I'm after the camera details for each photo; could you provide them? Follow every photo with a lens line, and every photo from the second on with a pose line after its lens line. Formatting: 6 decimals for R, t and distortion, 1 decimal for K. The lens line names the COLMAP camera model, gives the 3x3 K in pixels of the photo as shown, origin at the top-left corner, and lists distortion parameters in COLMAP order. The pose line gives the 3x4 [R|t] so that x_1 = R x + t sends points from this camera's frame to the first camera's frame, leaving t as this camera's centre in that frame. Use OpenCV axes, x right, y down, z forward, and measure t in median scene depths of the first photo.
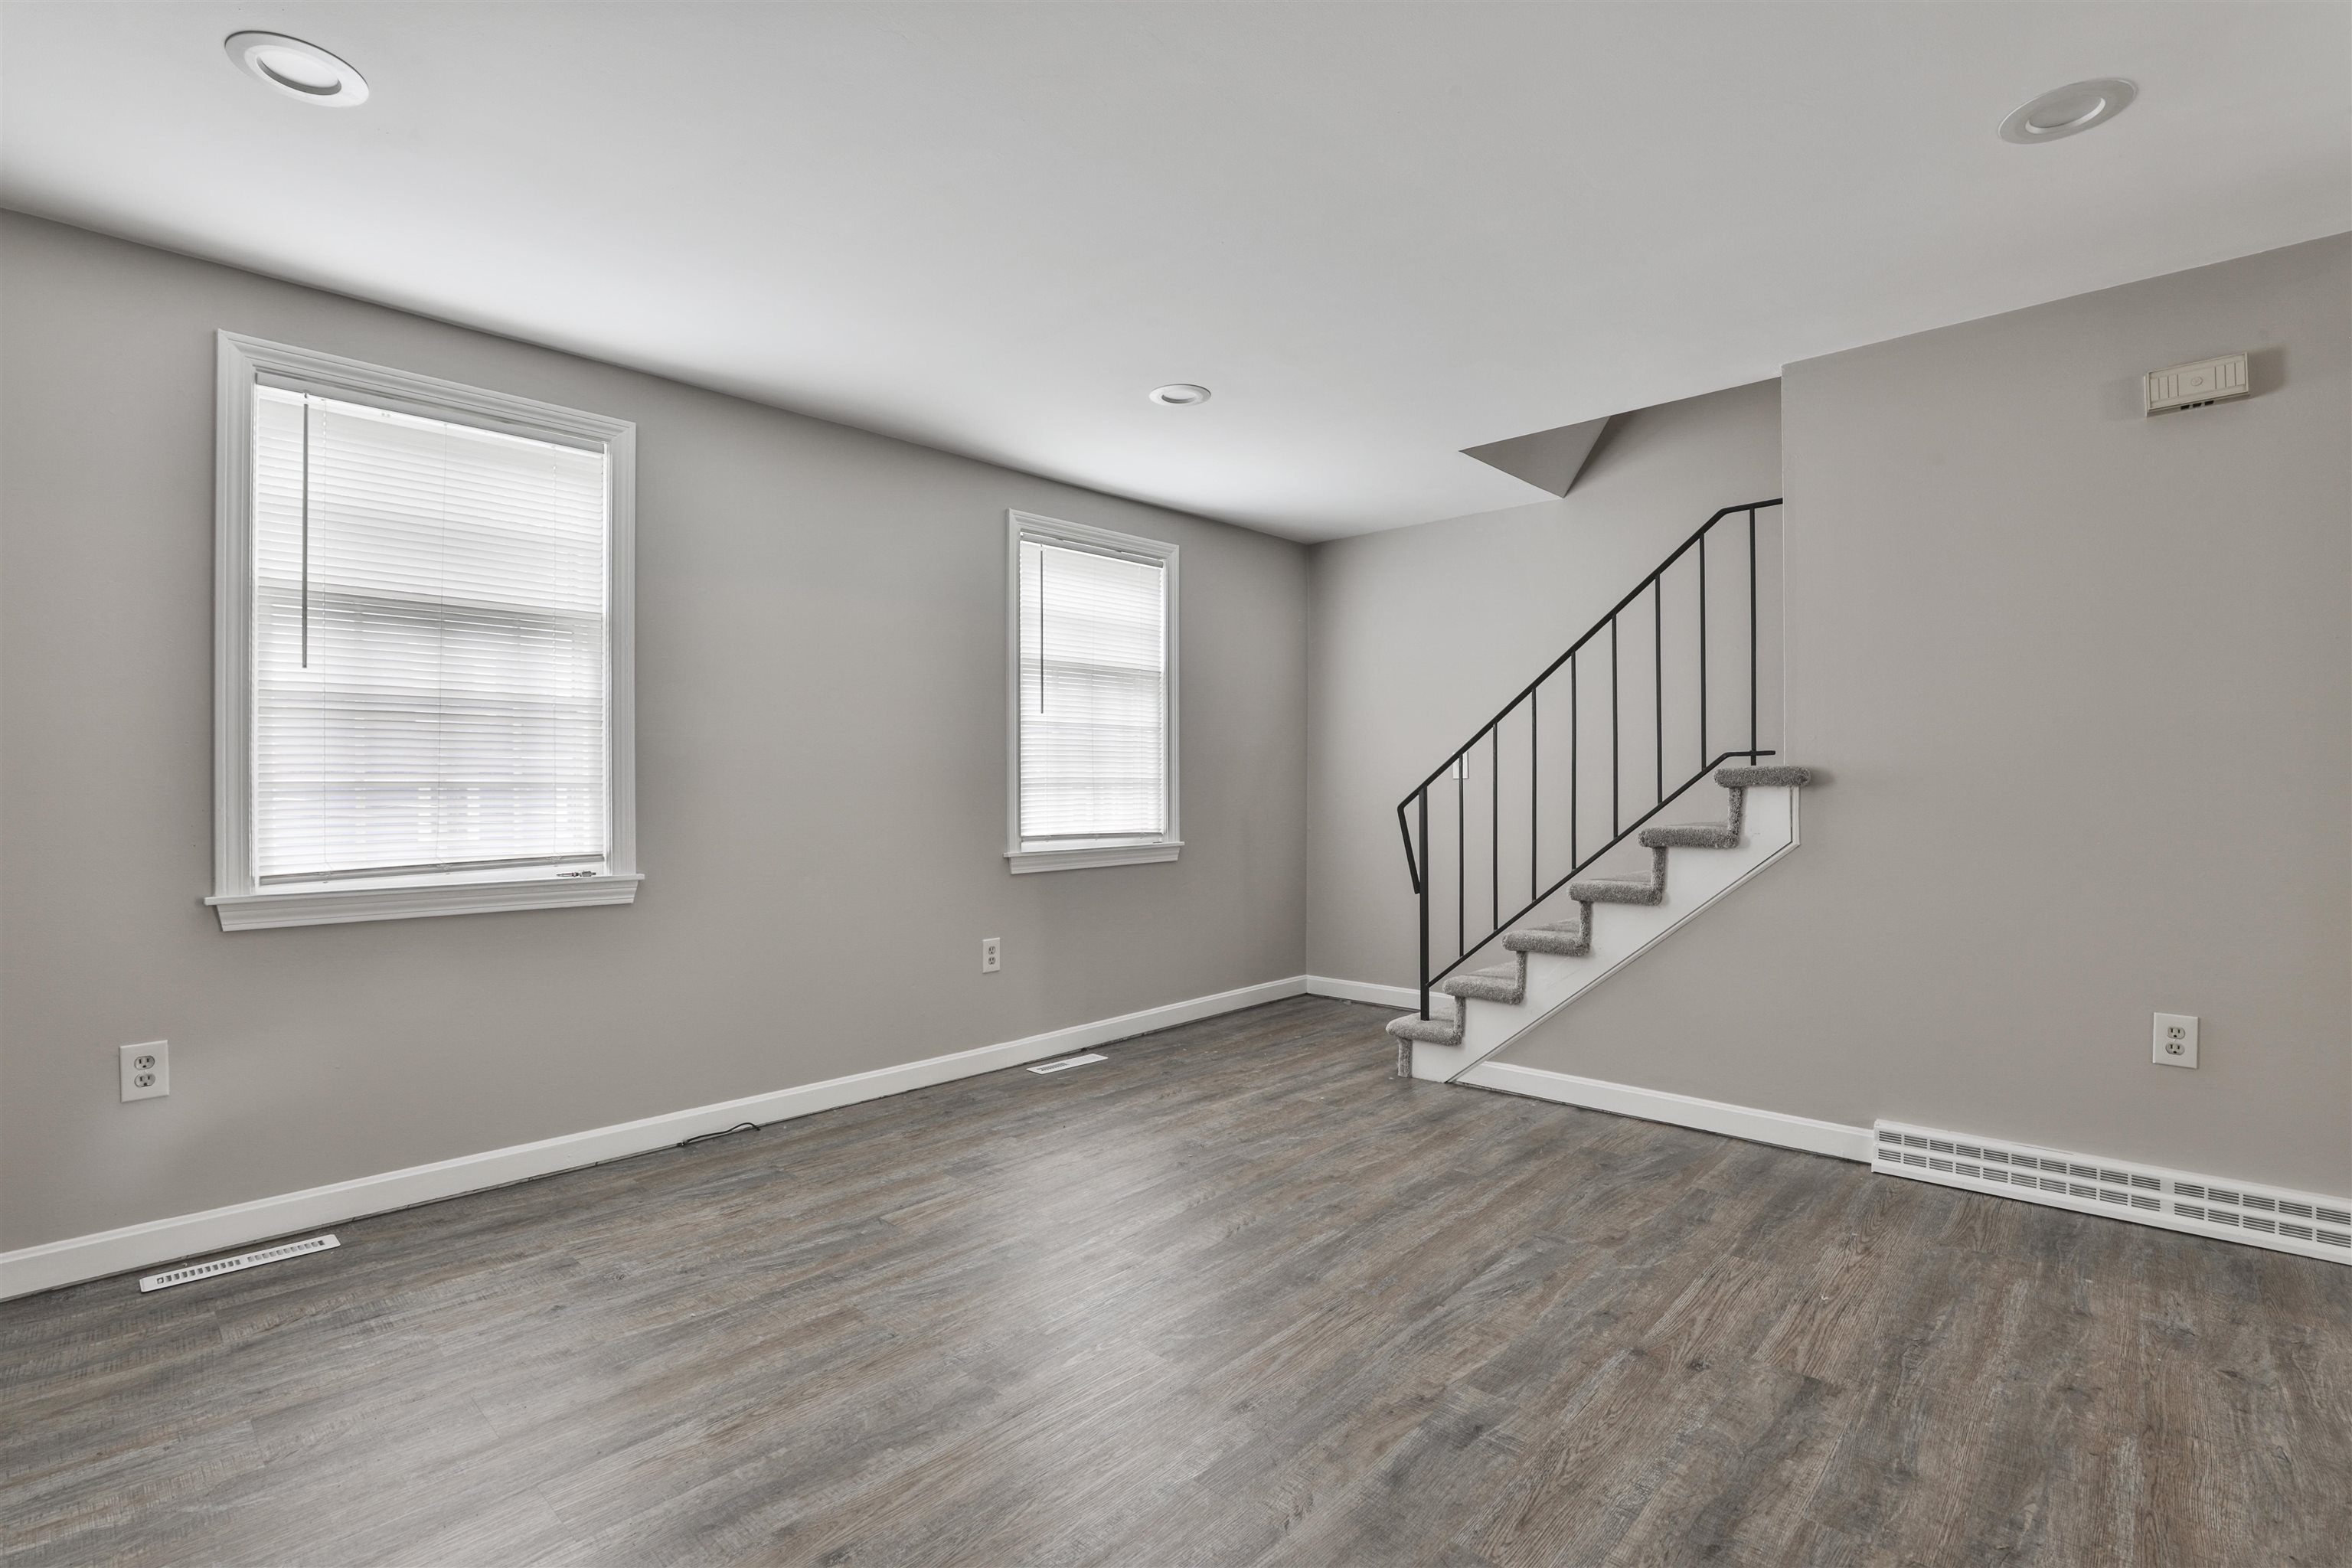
lens RADIAL K [[1096.2, 0, 1176.0], [0, 1096.2, 784.0], [0, 0, 1]] dist [-0.044763, 0.013806]
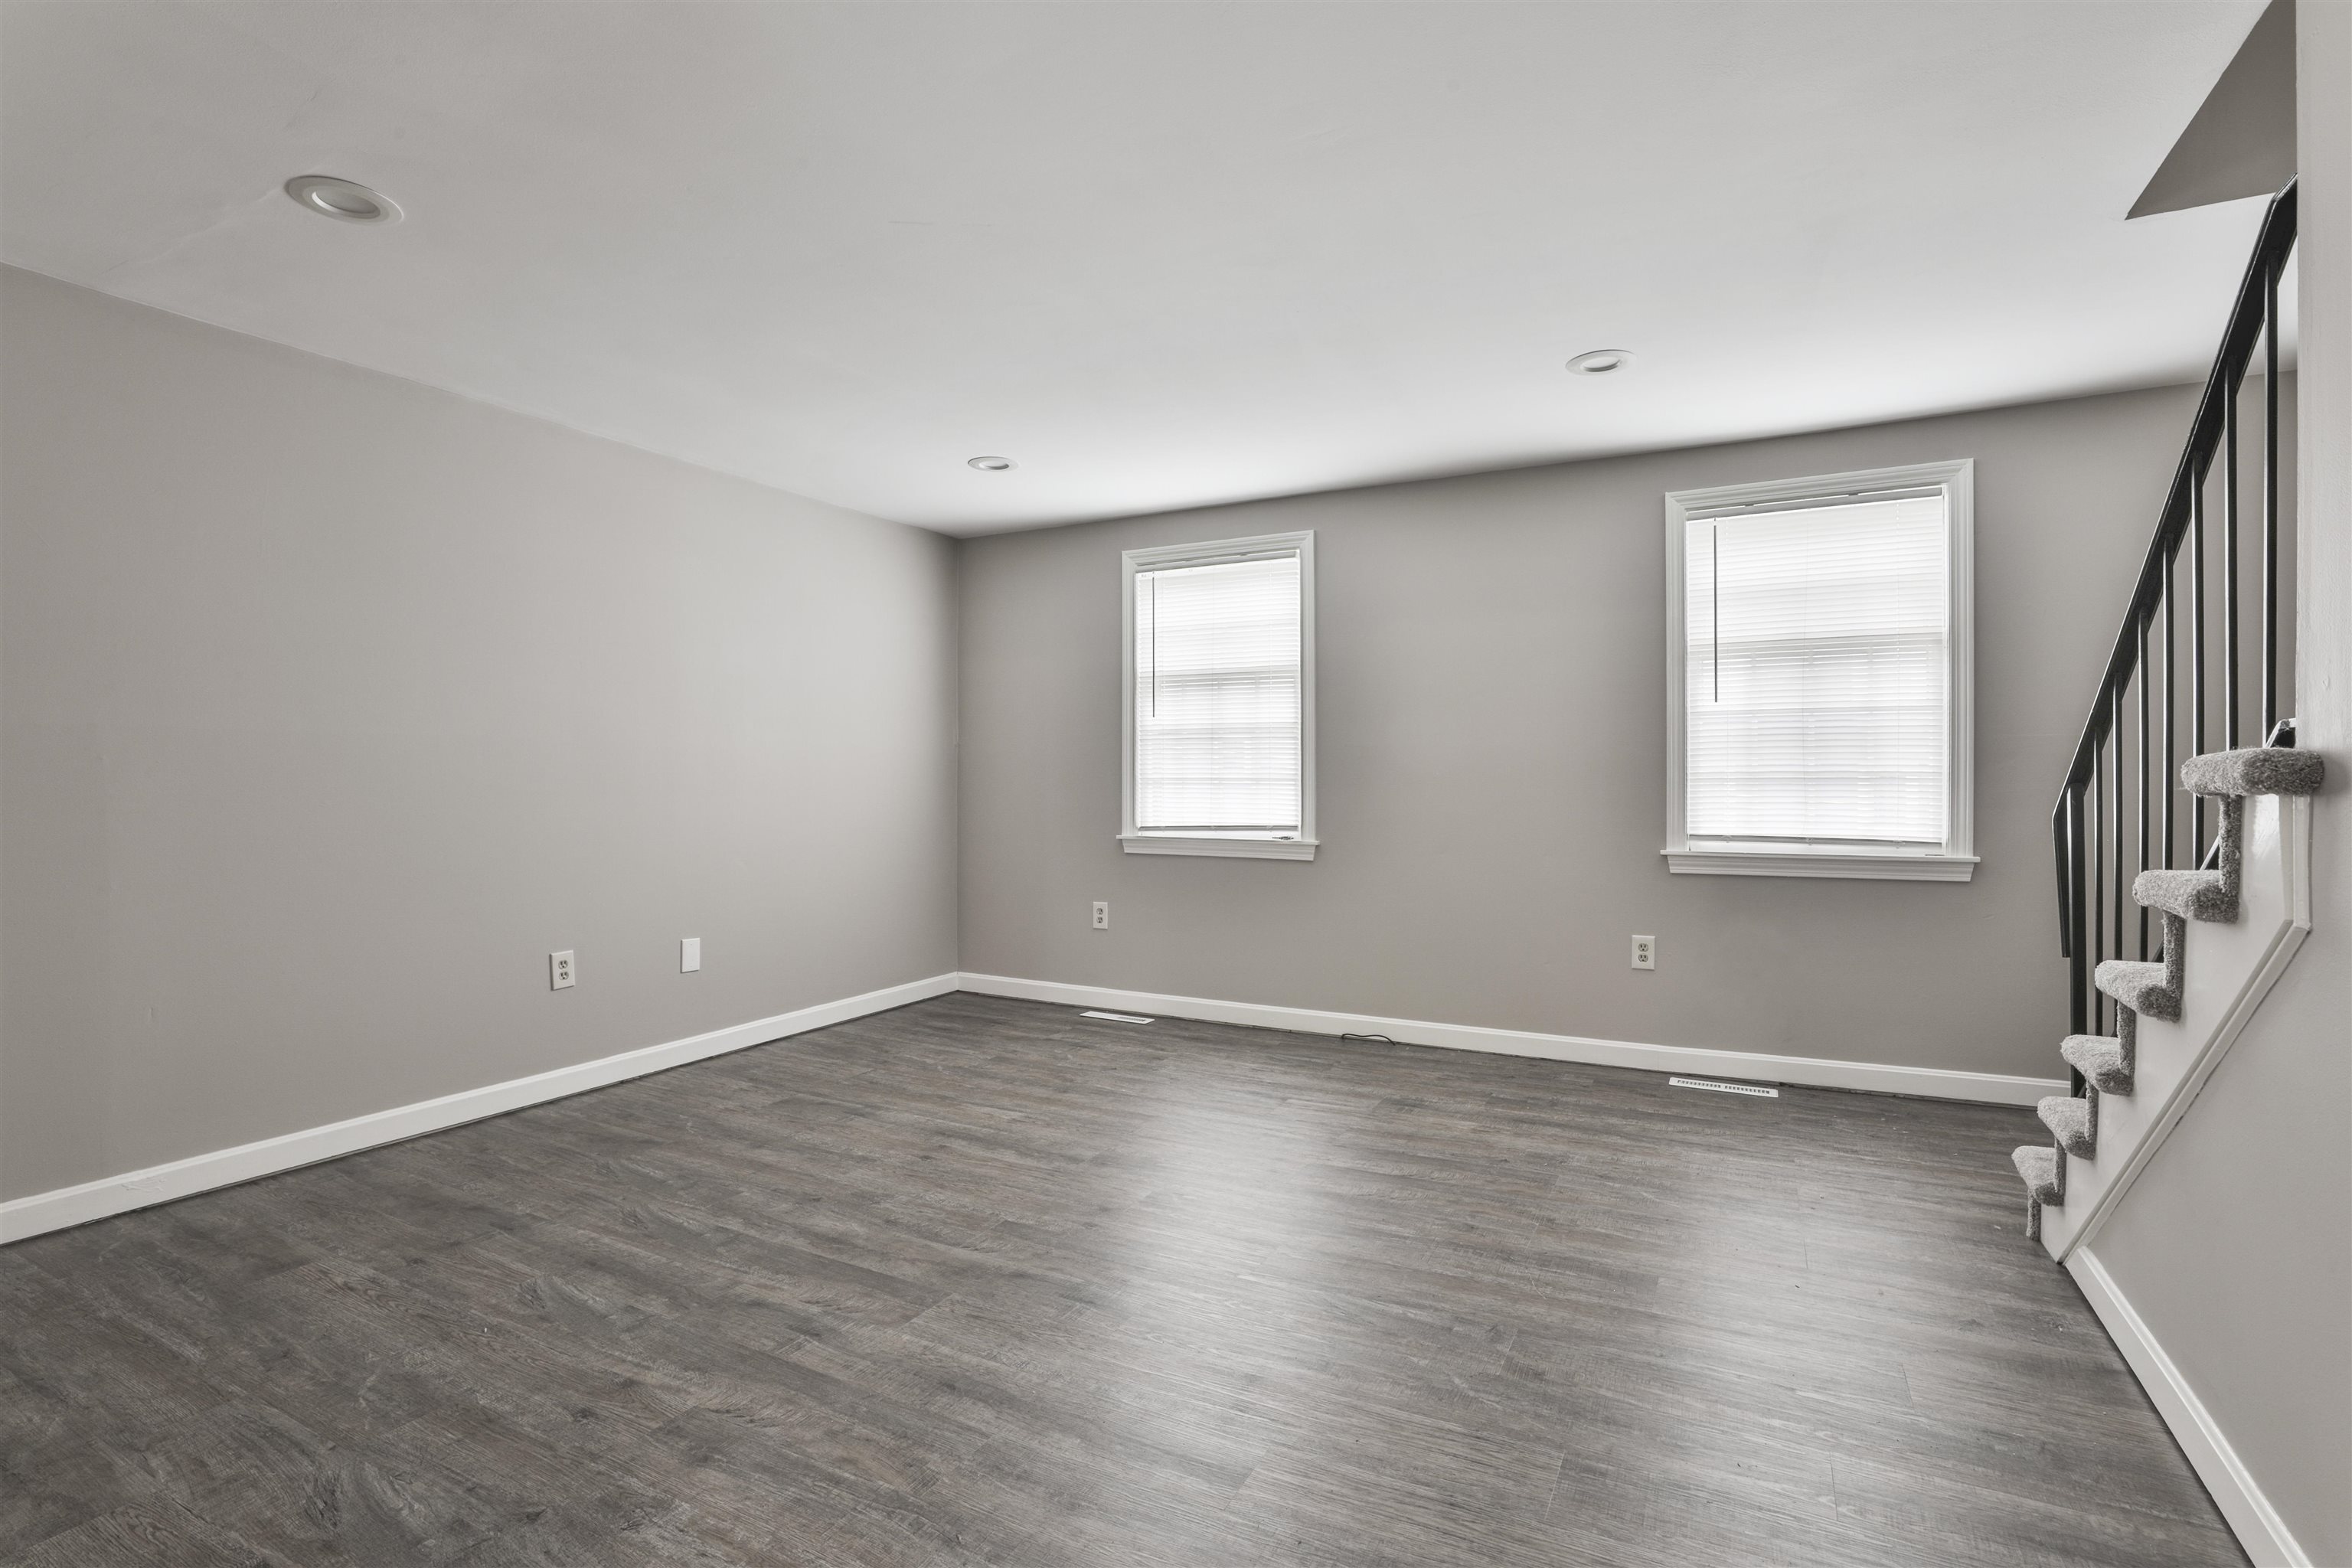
lens RADIAL K [[1096.2, 0, 1176.0], [0, 1096.2, 784.0], [0, 0, 1]] dist [-0.044763, 0.013806]
pose [[0.252749, 0.008859, -0.967491, 0.835676], [0.002990, 0.999946, 0.009938, -0.007764], [0.967527, -0.005405, 0.252708, 0.430881]]
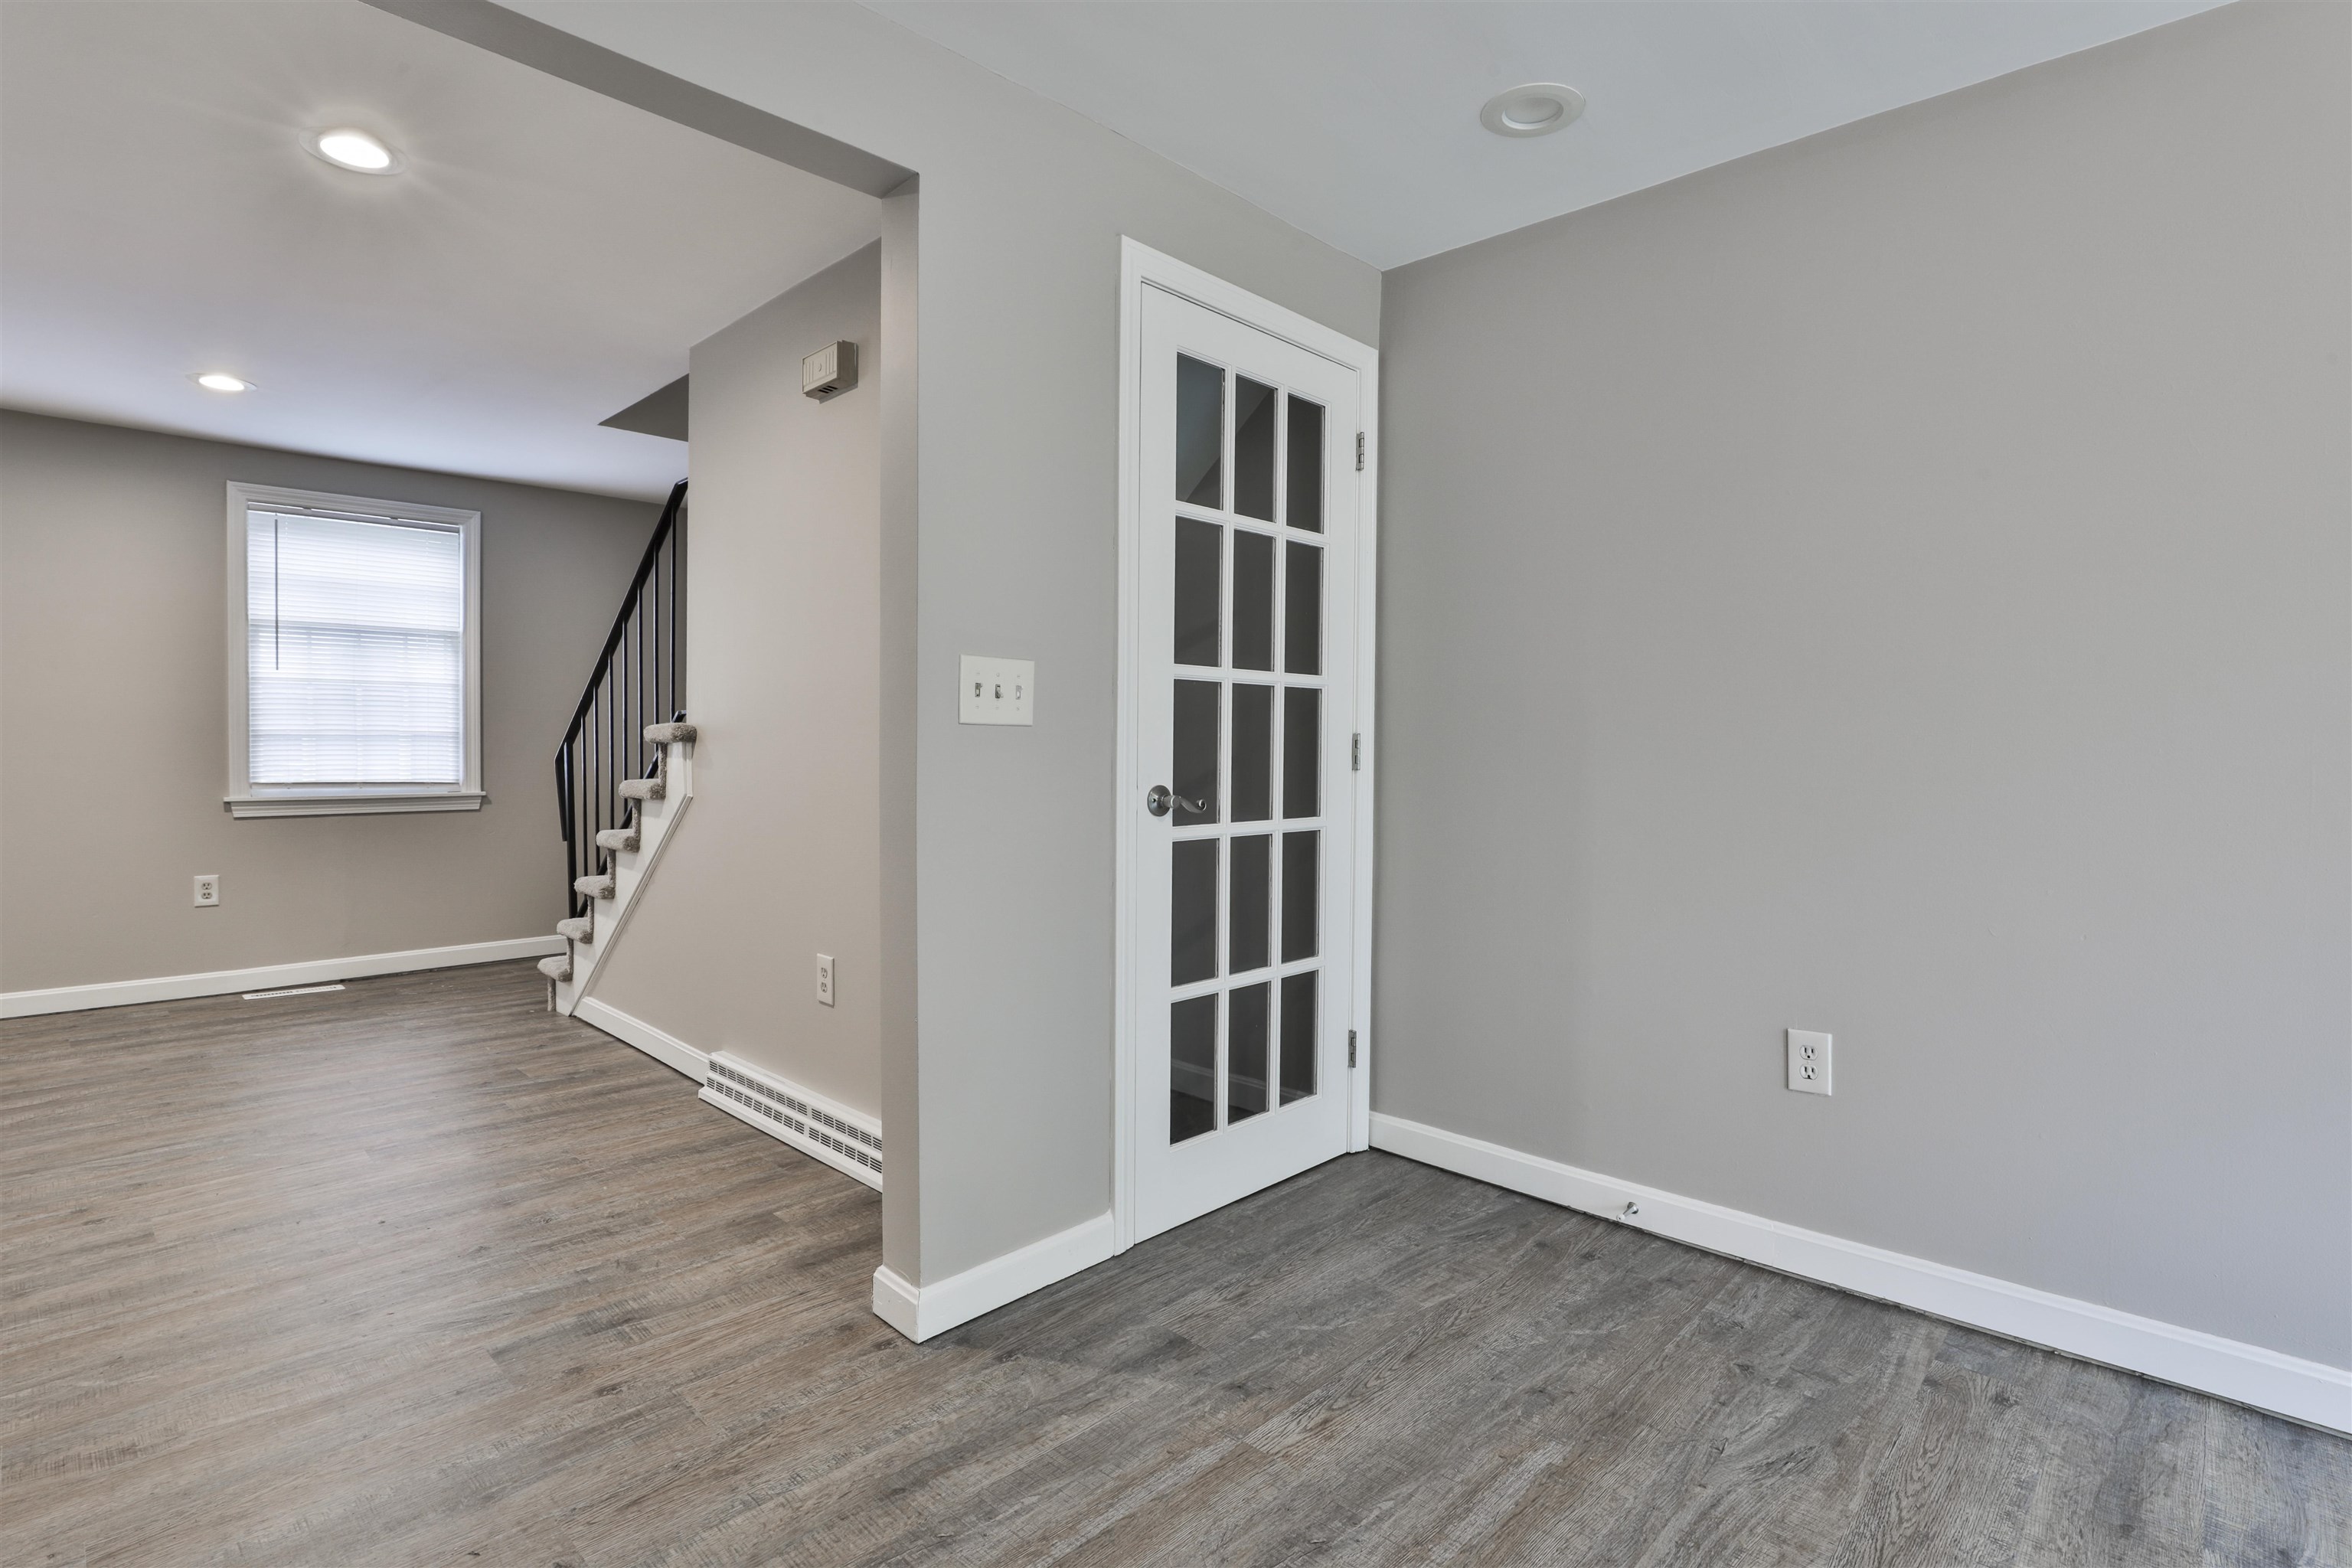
lens RADIAL K [[1140.4, 0, 1210.3], [0, 1140.4, 771.7], [0, 0, 1]] dist [-0.057137, 0.012521]
pose [[0.999922, 0.012154, -0.002900, 1.045023], [-0.012077, 0.999611, 0.025134, -0.002812], [0.003205, -0.025097, 0.999680, -0.113517]]
